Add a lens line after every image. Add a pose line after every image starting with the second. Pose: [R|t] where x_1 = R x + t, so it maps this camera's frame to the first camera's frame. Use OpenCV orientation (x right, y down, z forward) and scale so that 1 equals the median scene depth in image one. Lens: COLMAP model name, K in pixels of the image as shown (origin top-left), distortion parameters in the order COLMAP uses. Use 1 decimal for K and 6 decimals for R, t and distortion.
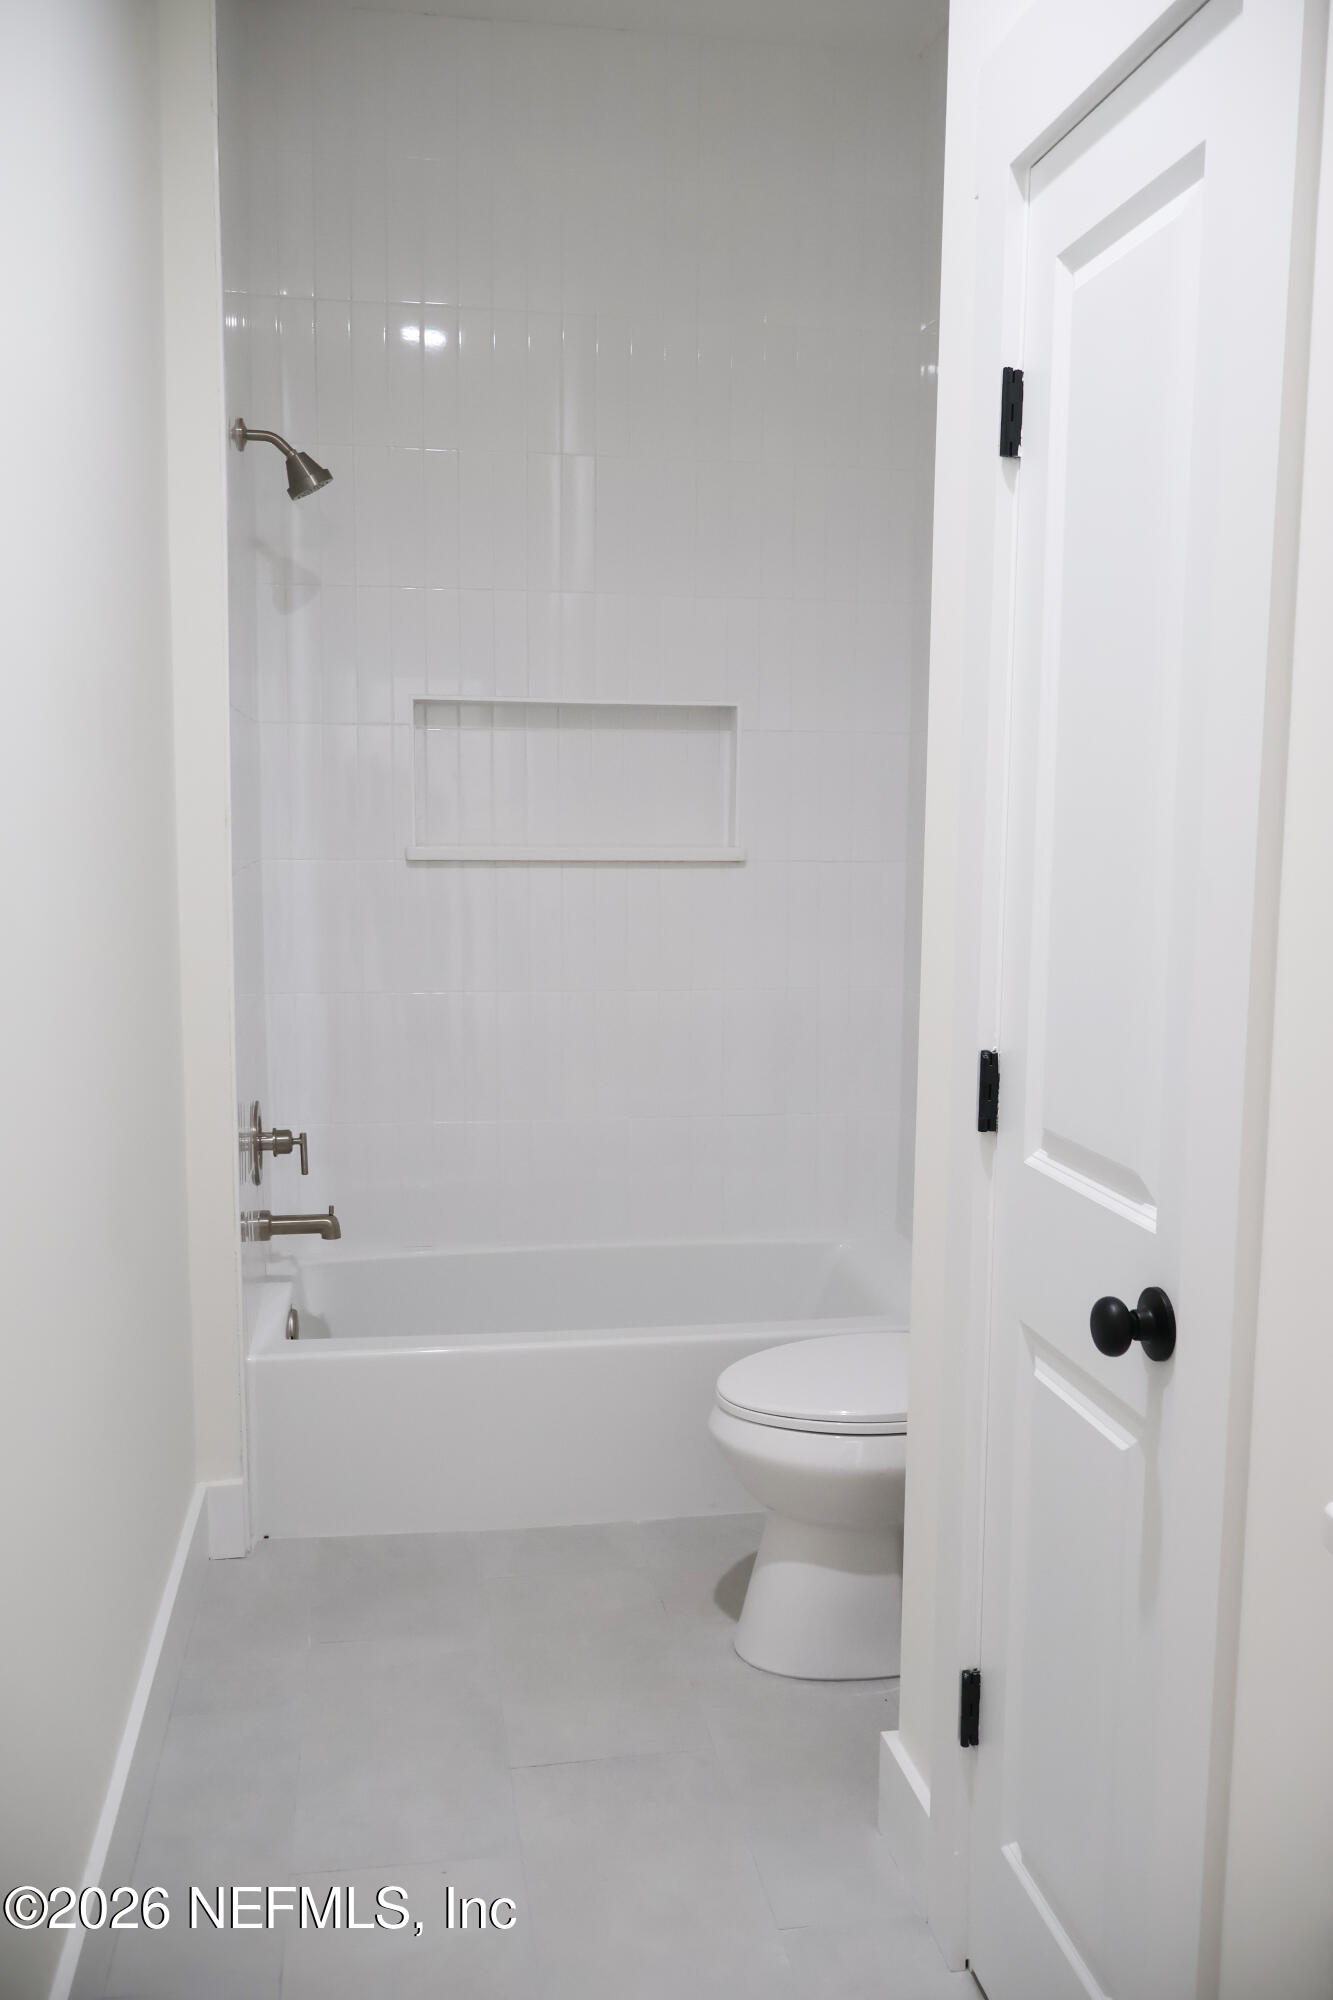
lens RADIAL K [[1671.6, 0, 658.1], [0, 1671.6, 1010.8], [0, 0, 1]] dist [-0.007637, 0.012539]
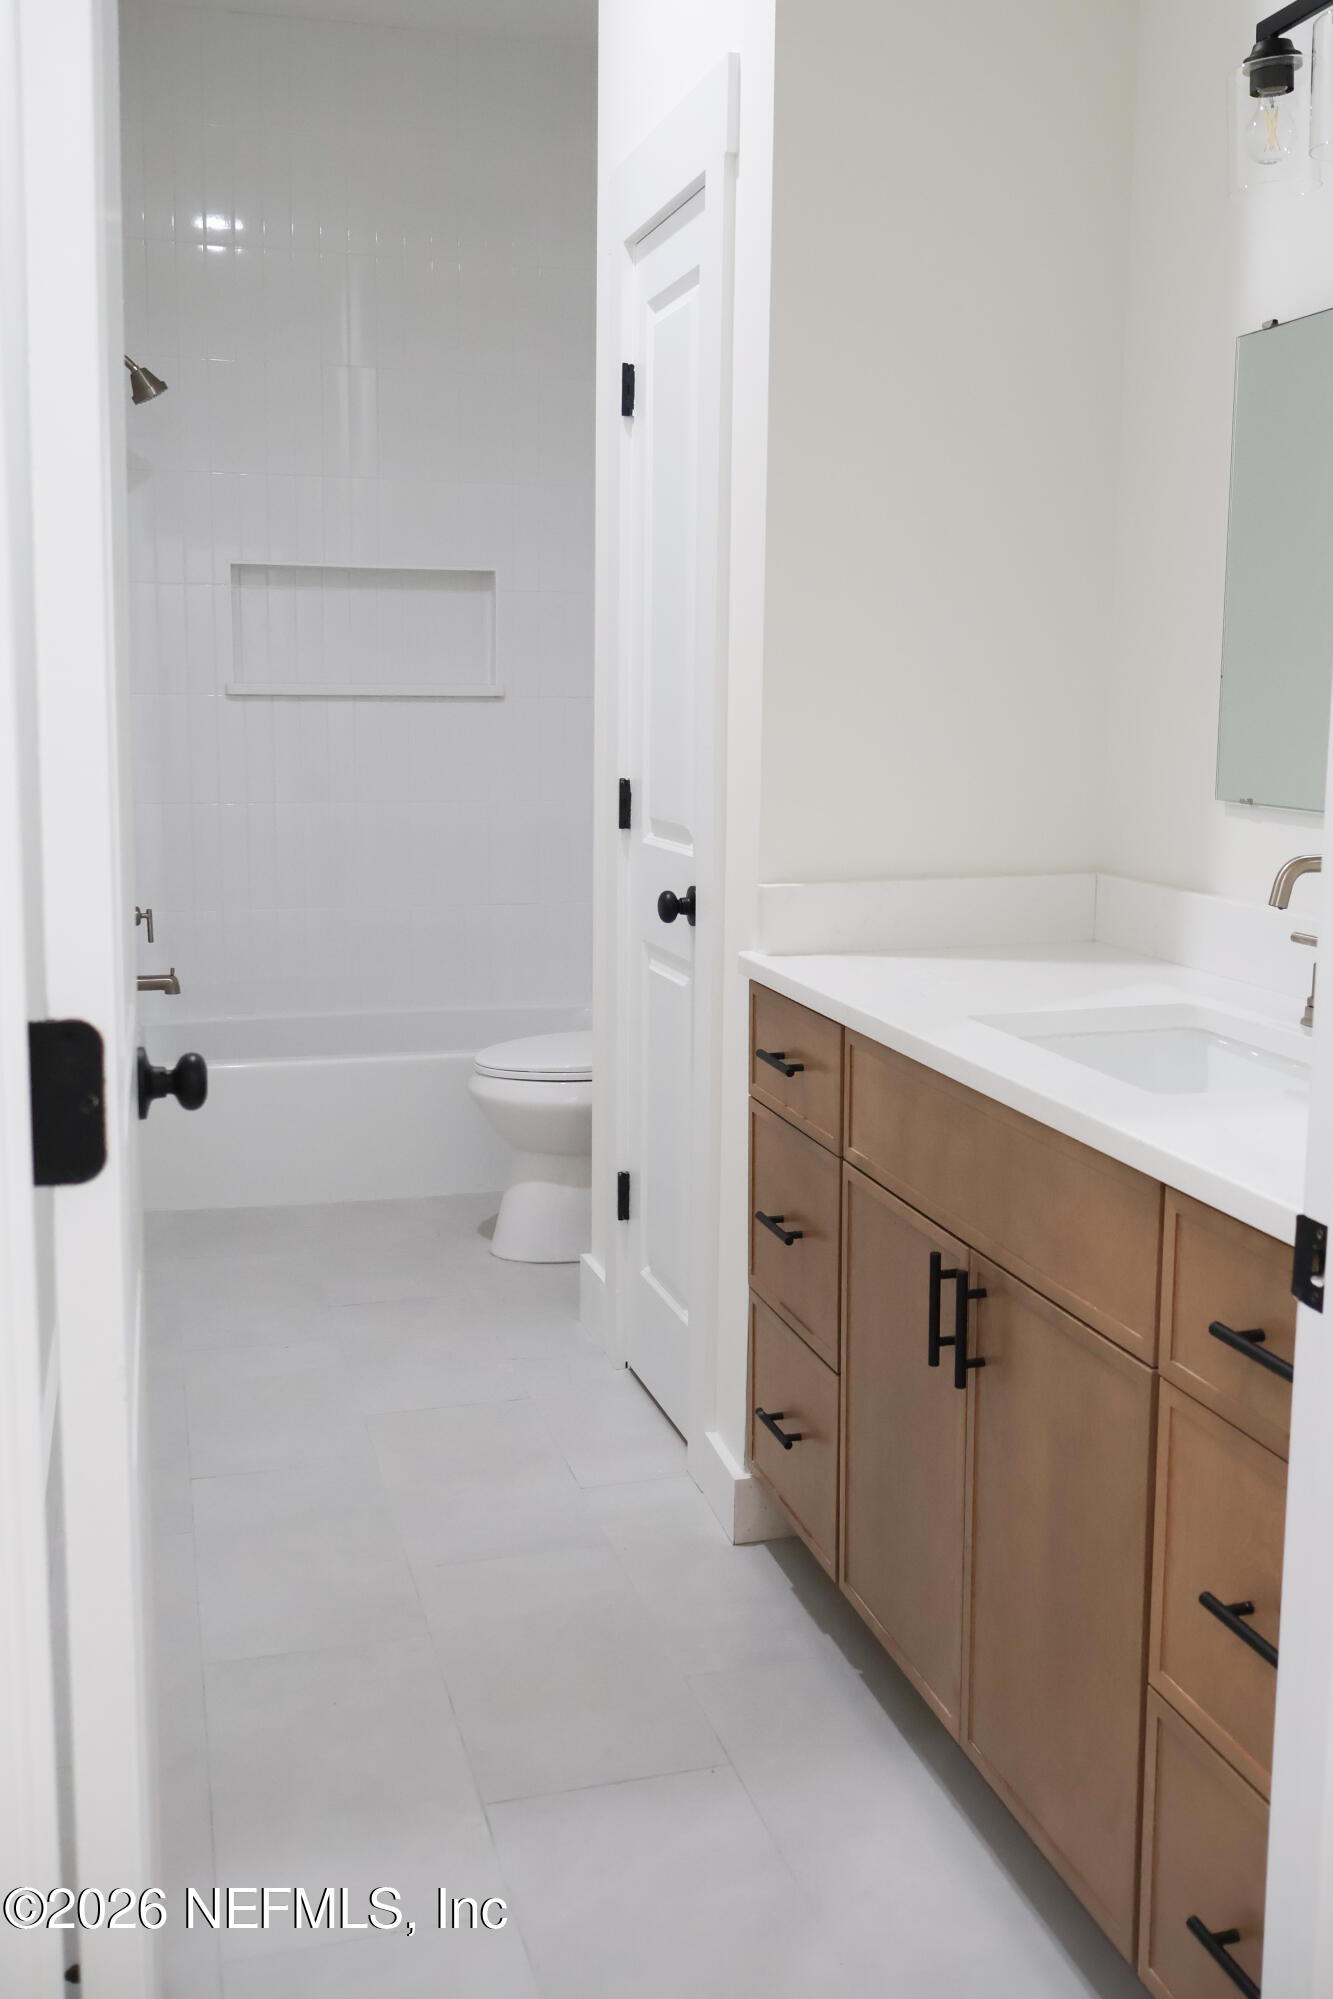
lens RADIAL K [[1857.3, 0, 648.2], [0, 1857.3, 931.4], [0, 0, 1]] dist [-0.002196, 0.000000]
pose [[0.994743, -0.013726, 0.101478, 0.018457], [0.012984, 0.999884, 0.007968, 0.083078], [-0.101575, -0.006608, 0.994806, -0.421576]]
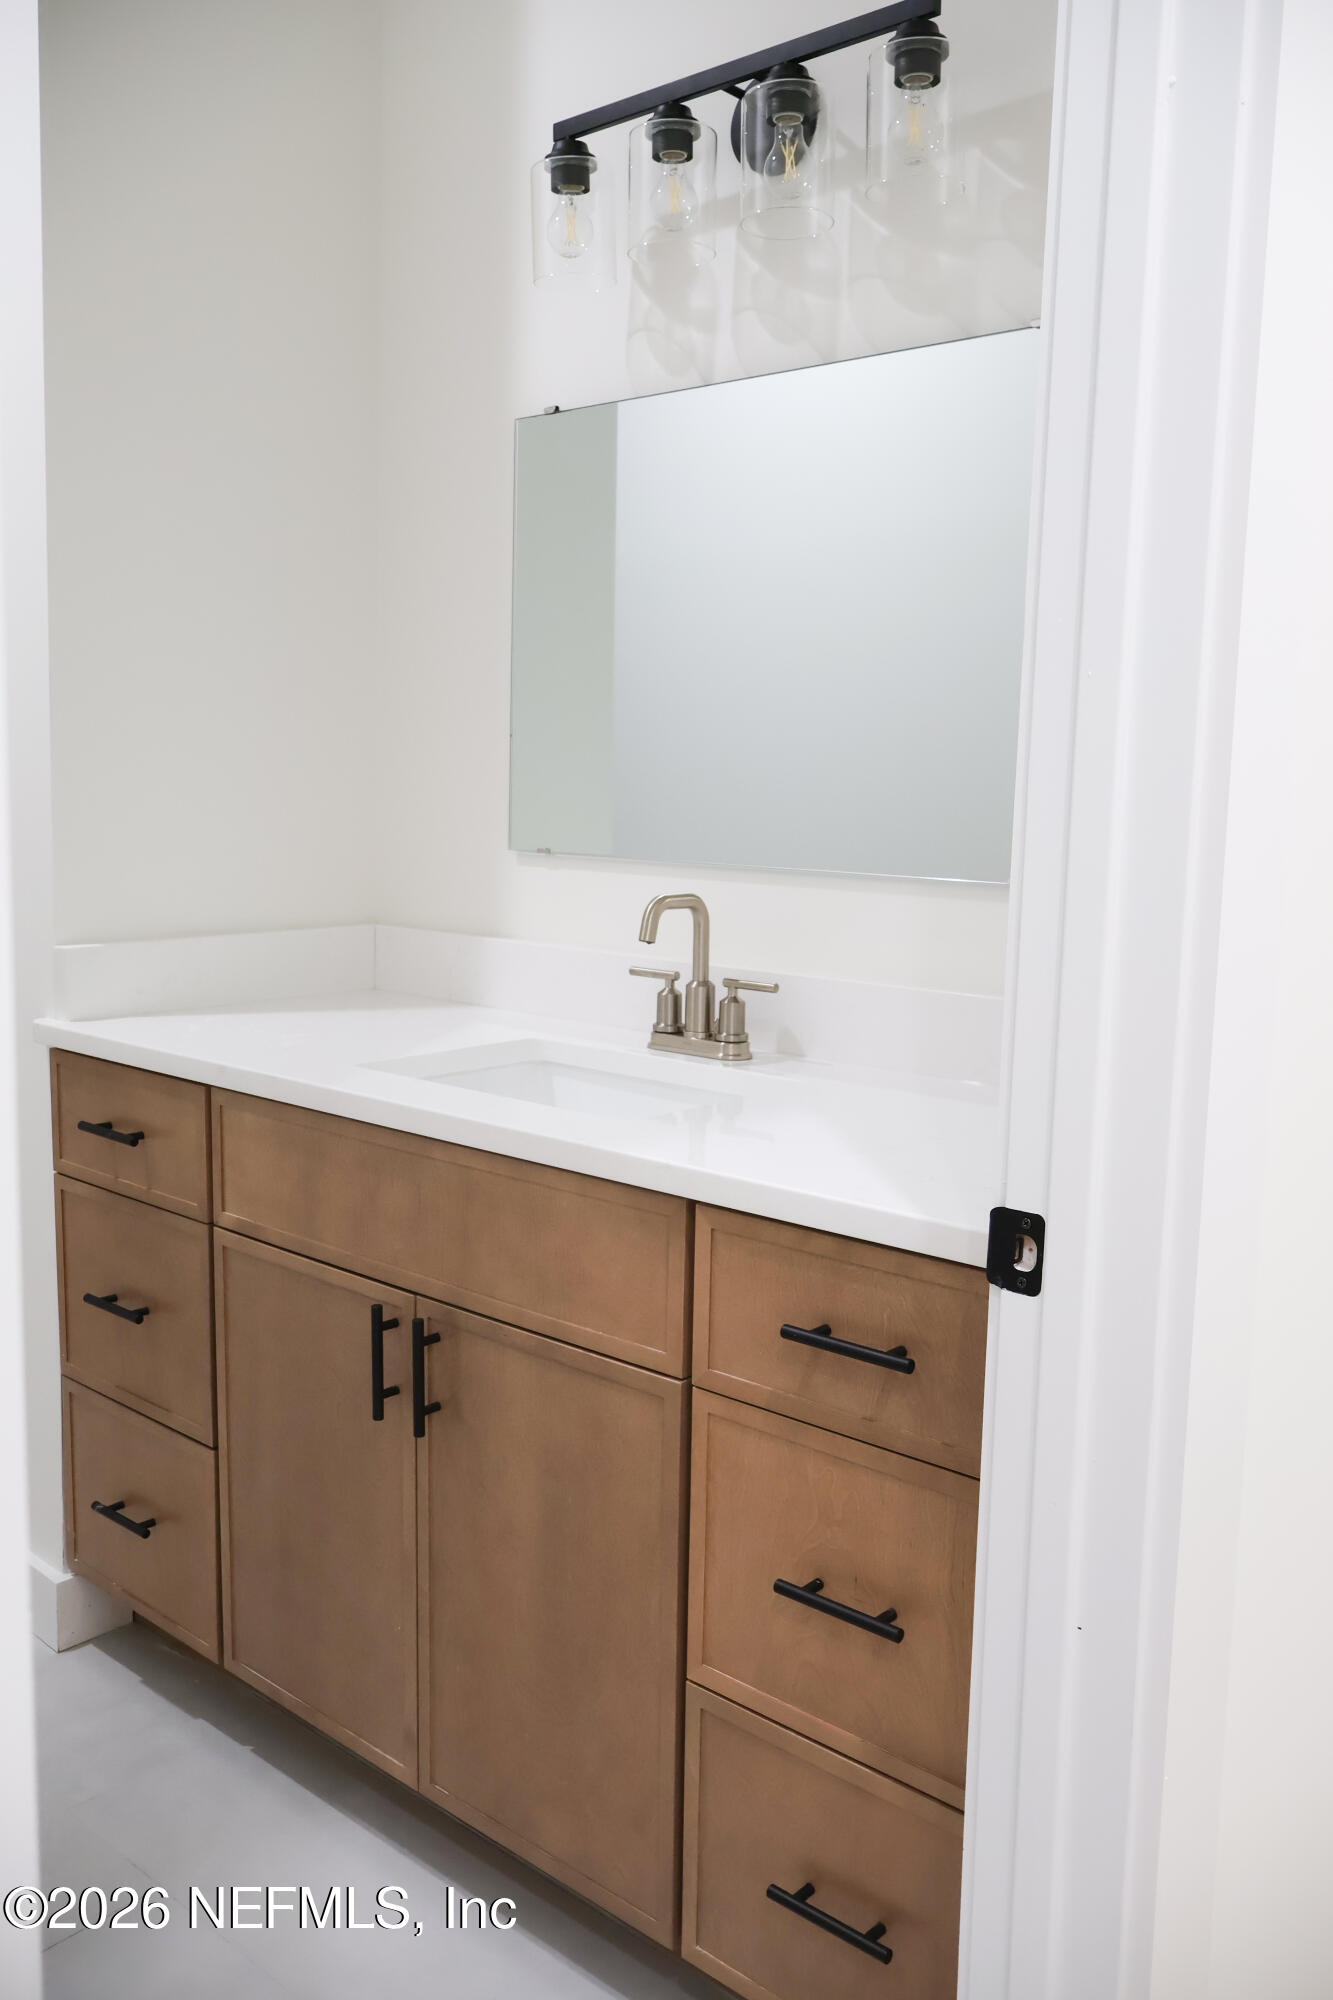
lens RADIAL K [[1671.6, 0, 657.1], [0, 1671.6, 1008.0], [0, 0, 1]] dist [-0.007637, 0.012539]
pose [[0.779474, -0.069718, 0.622544, -0.077765], [0.059766, 0.997531, 0.036880, 0.084364], [-0.623578, 0.008460, 0.781716, -0.313544]]
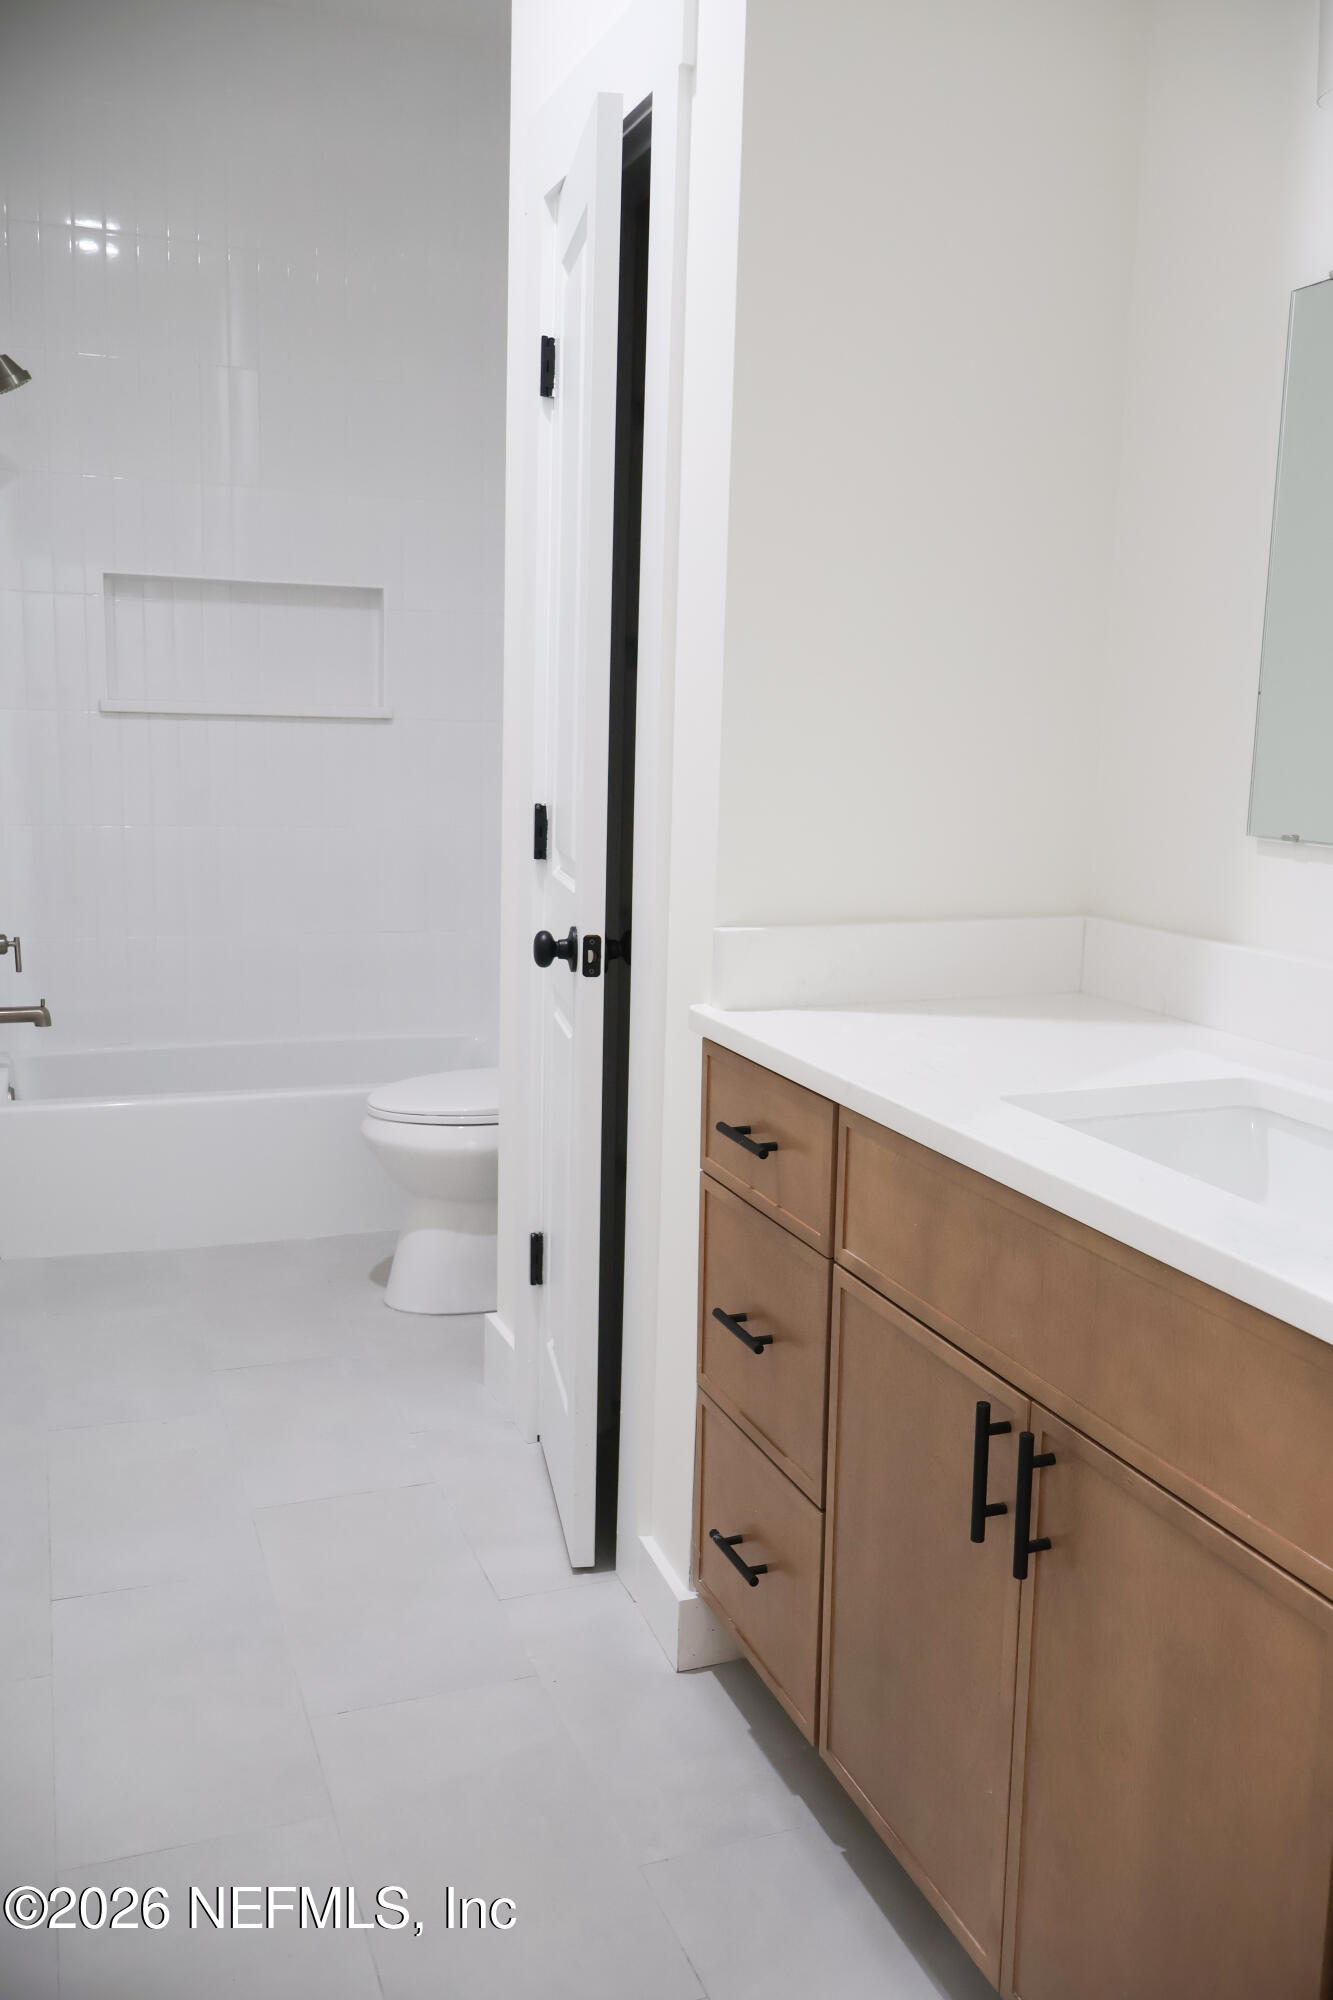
lens RADIAL K [[1671.6, 0, 647.4], [0, 1671.6, 1008.1], [0, 0, 1]] dist [-0.007637, 0.012539]
pose [[0.982635, -0.015711, 0.184880, 0.007790], [0.007266, 0.998903, 0.046268, 0.071428], [-0.185404, -0.044121, 0.981671, -0.248774]]
